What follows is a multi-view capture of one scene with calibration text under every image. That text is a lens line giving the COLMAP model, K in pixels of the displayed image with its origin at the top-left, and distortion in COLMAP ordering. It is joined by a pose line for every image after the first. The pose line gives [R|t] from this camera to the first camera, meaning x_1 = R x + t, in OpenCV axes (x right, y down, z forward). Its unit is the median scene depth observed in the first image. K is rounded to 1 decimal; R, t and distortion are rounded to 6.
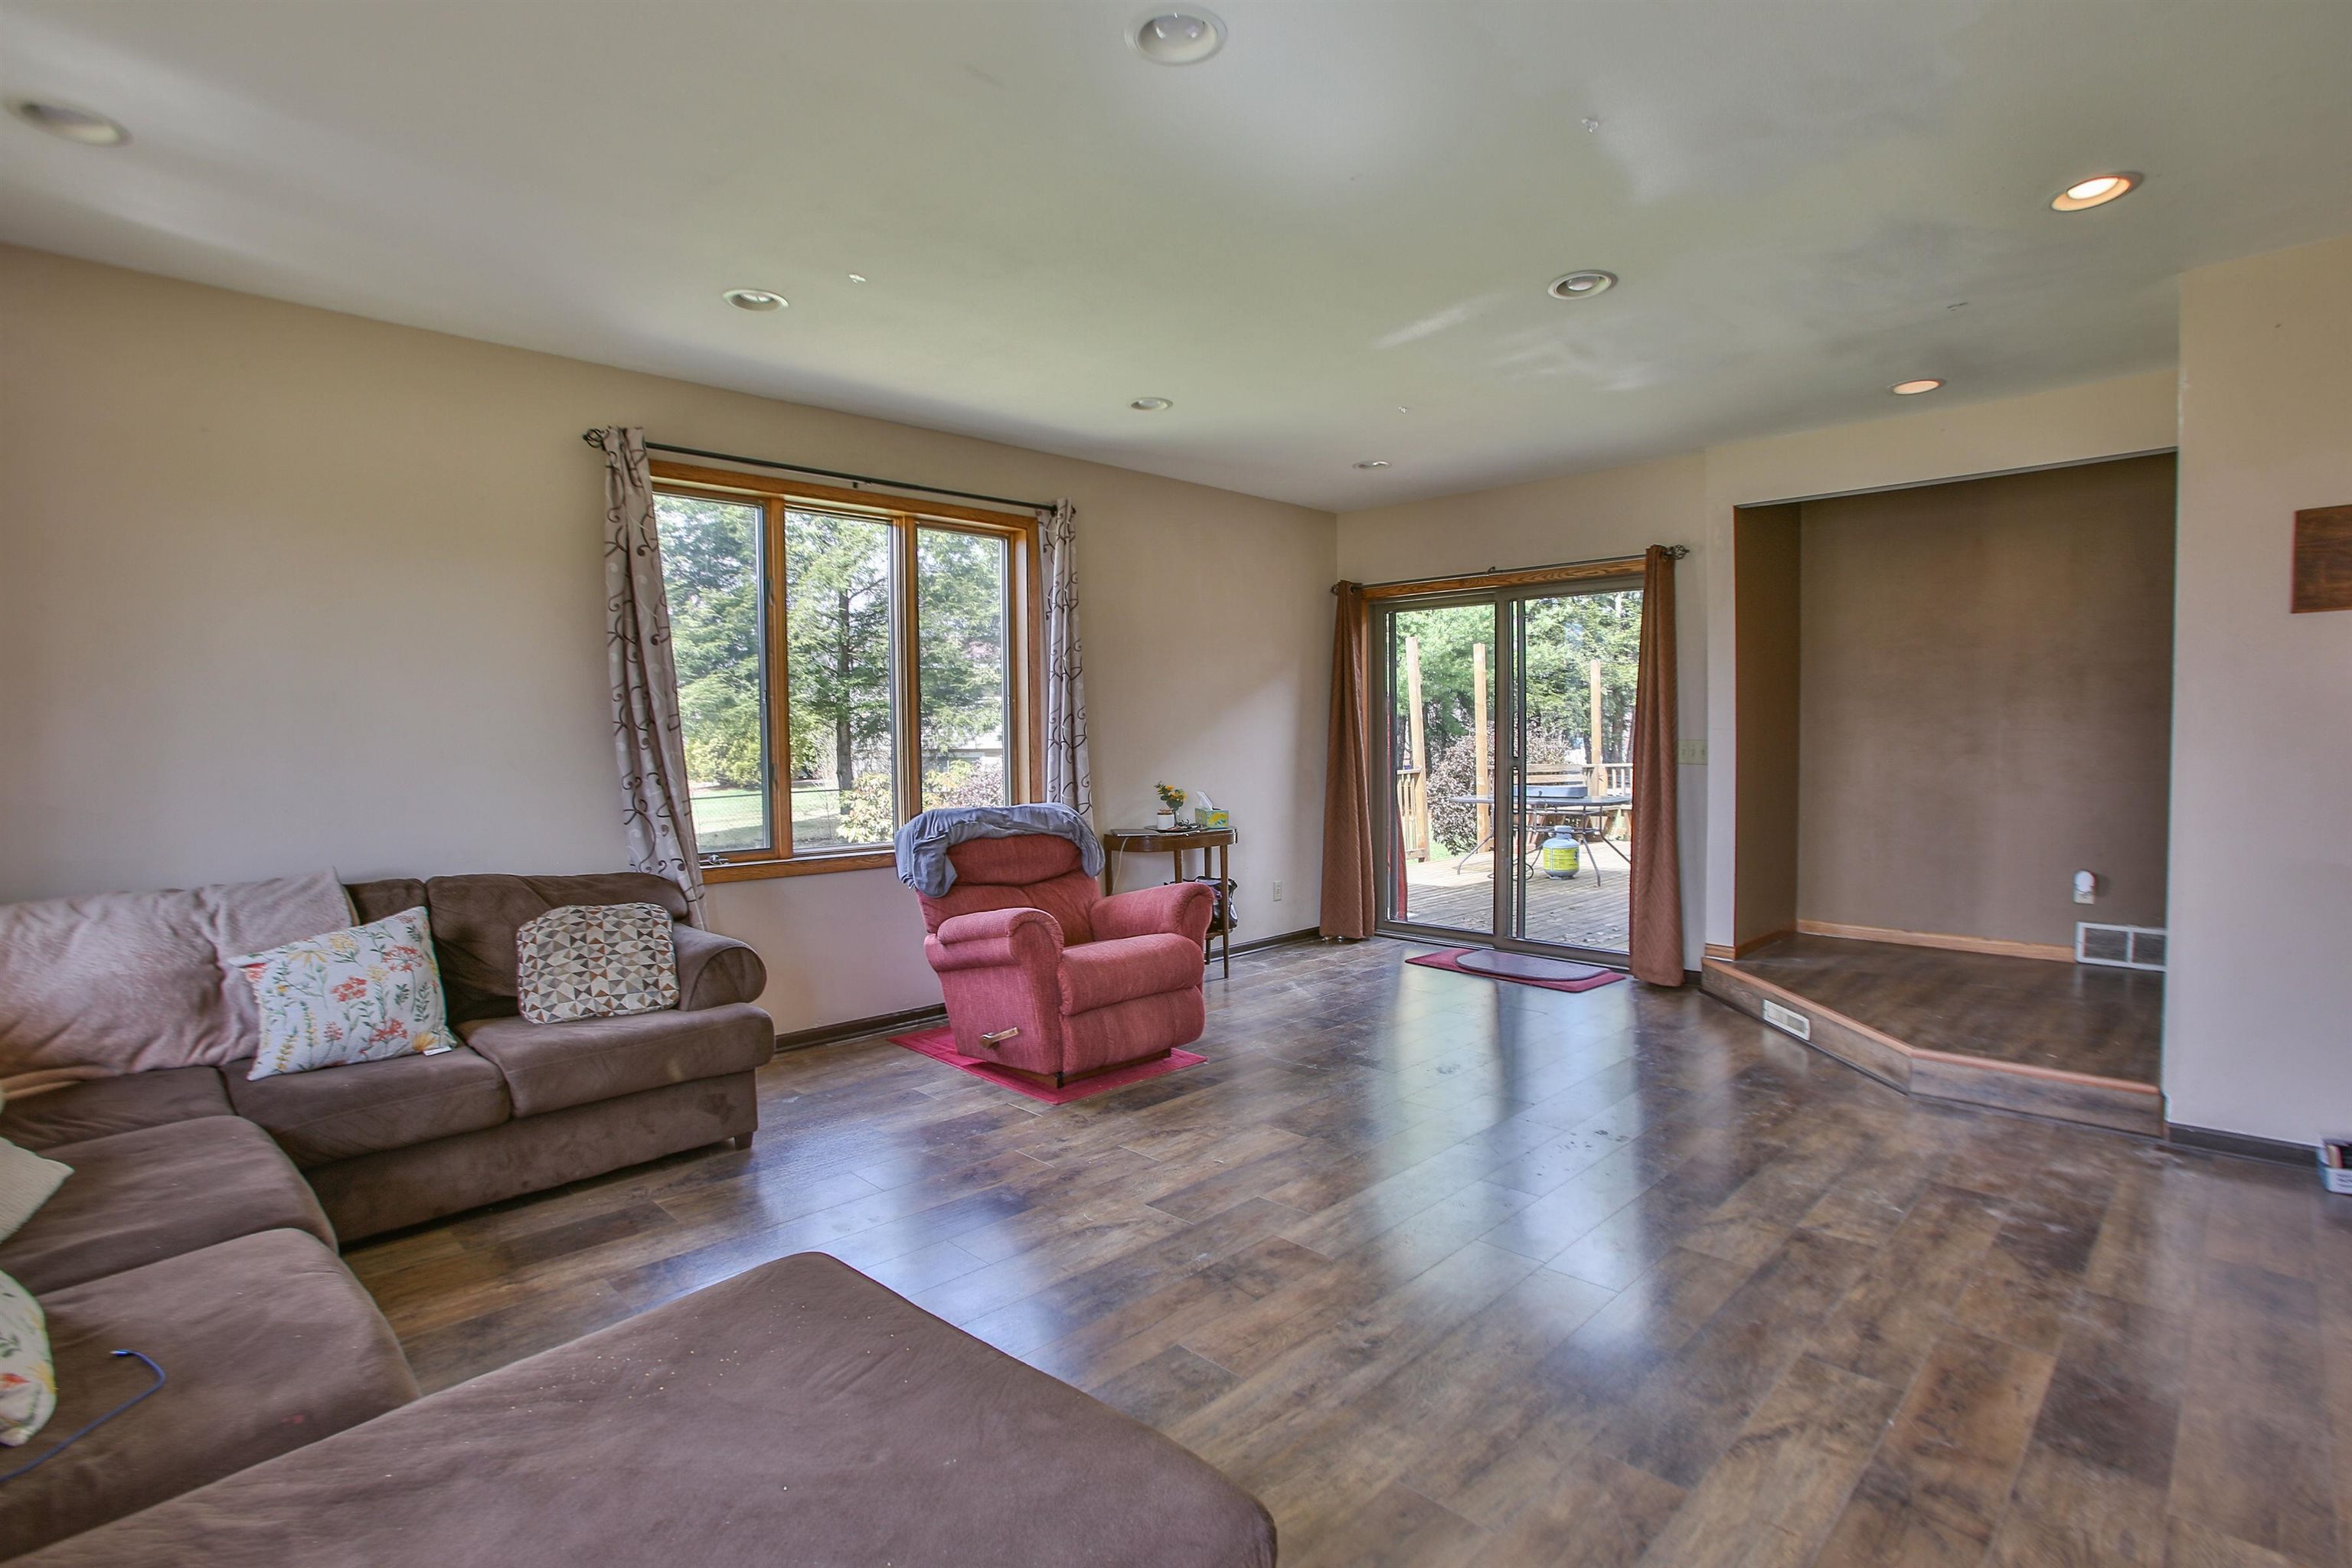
lens RADIAL K [[1133.3, 0, 1169.0], [0, 1133.3, 806.2], [0, 0, 1]] dist [-0.067033, 0.023024]
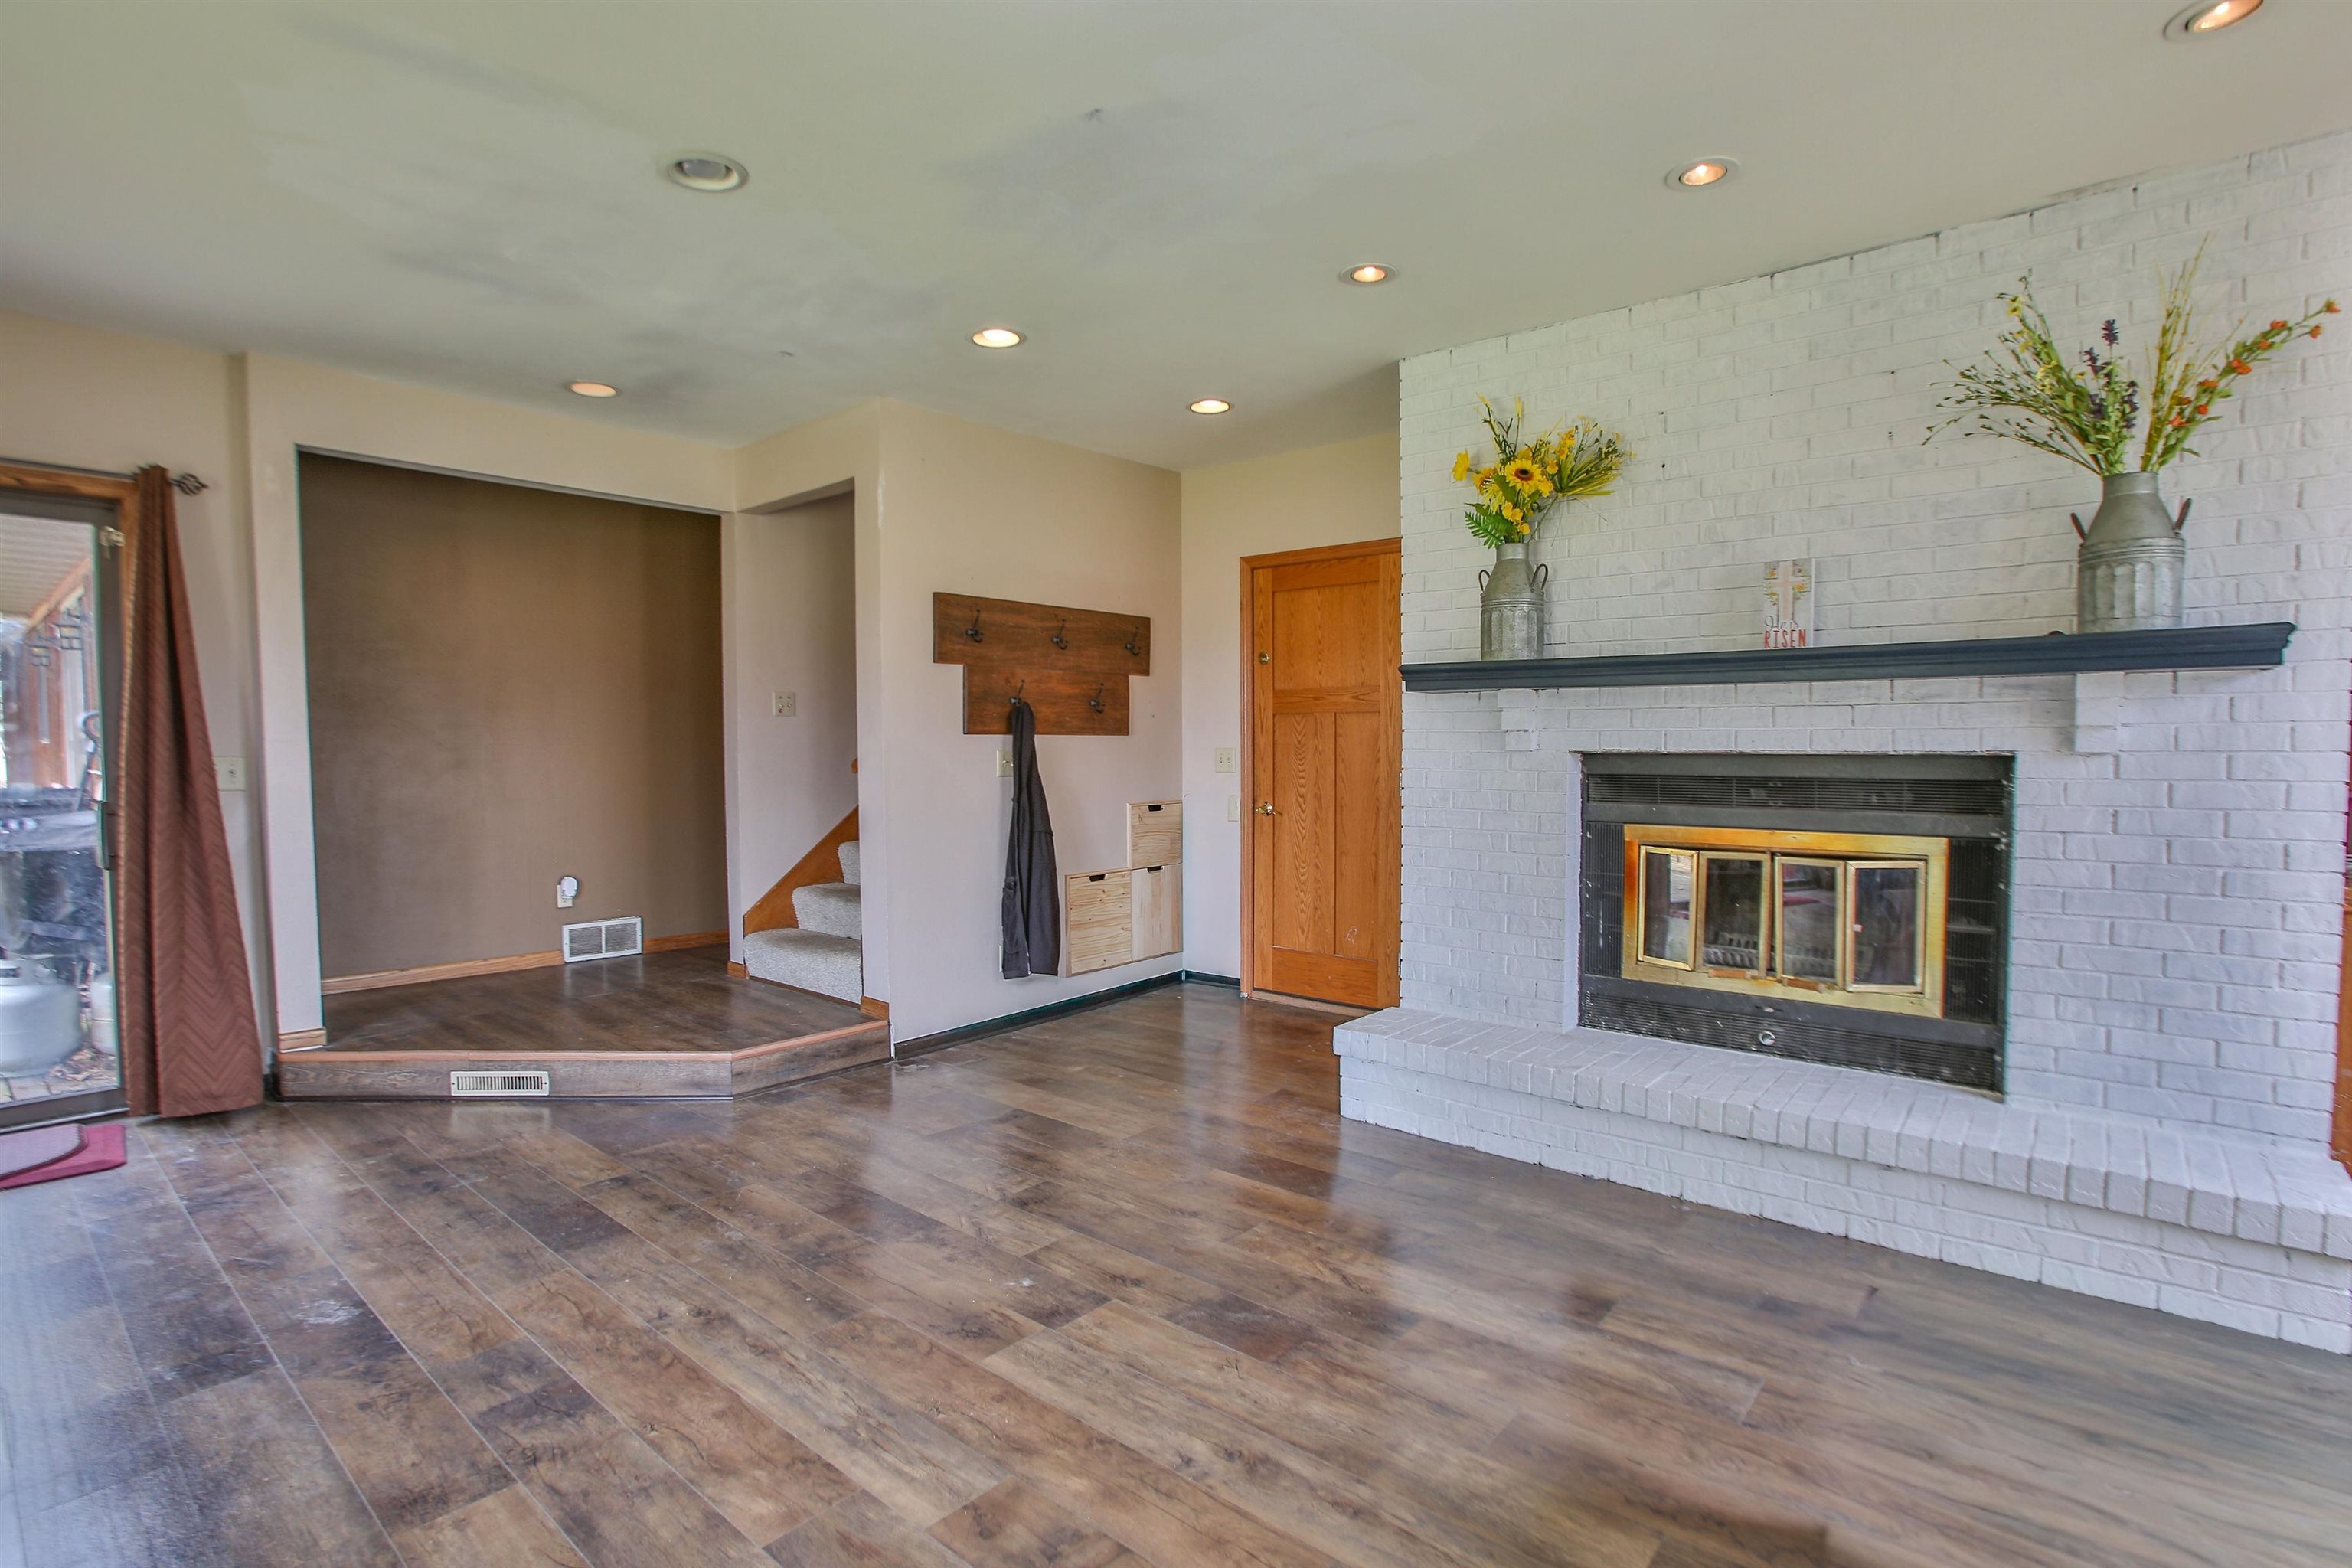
lens RADIAL K [[1133.3, 0, 1179.6], [0, 1133.3, 798.2], [0, 0, 1]] dist [-0.067033, 0.023024]
pose [[-0.087571, -0.038557, 0.995412, -0.449086], [0.063695, 0.996989, 0.044222, -0.041399], [-0.994120, 0.067275, -0.084852, 0.759252]]
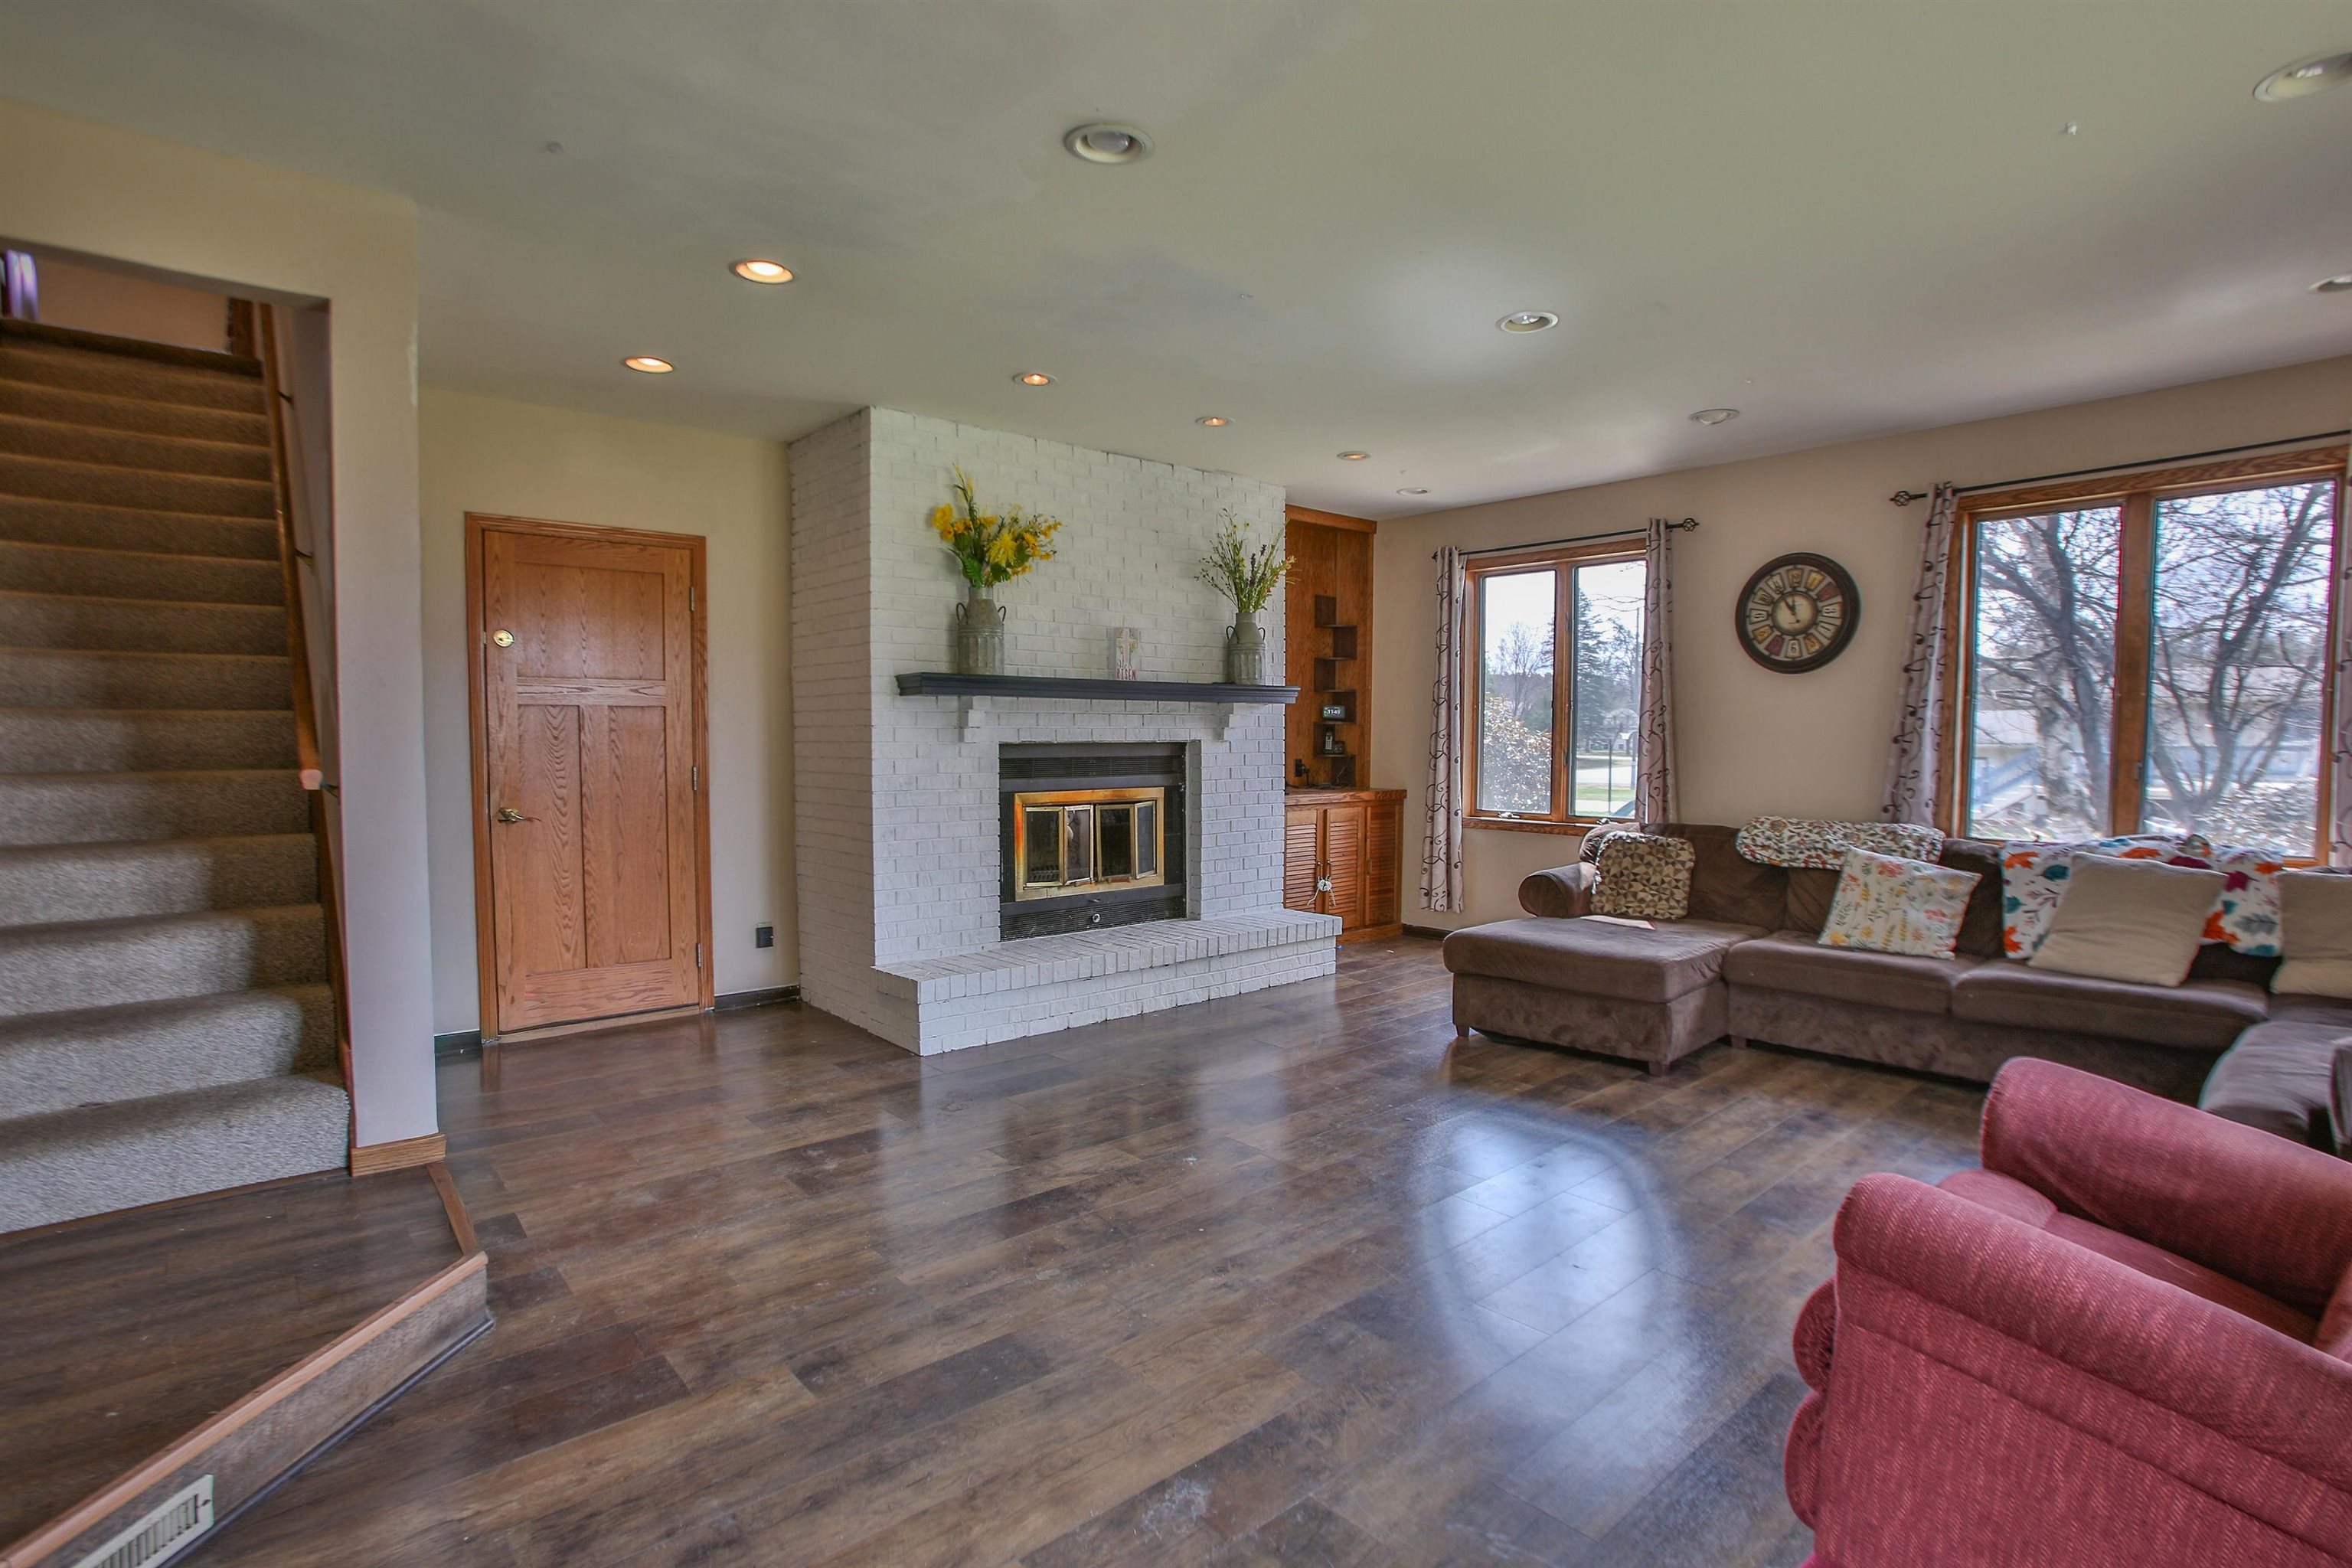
lens RADIAL K [[1133.3, 0, 1177.6], [0, 1133.3, 799.7], [0, 0, 1]] dist [-0.067033, 0.023024]
pose [[-0.998168, 0.006923, 0.060098, 0.286410], [0.013863, 0.993170, 0.115852, -0.111828], [-0.058886, 0.116473, -0.991447, 1.798238]]
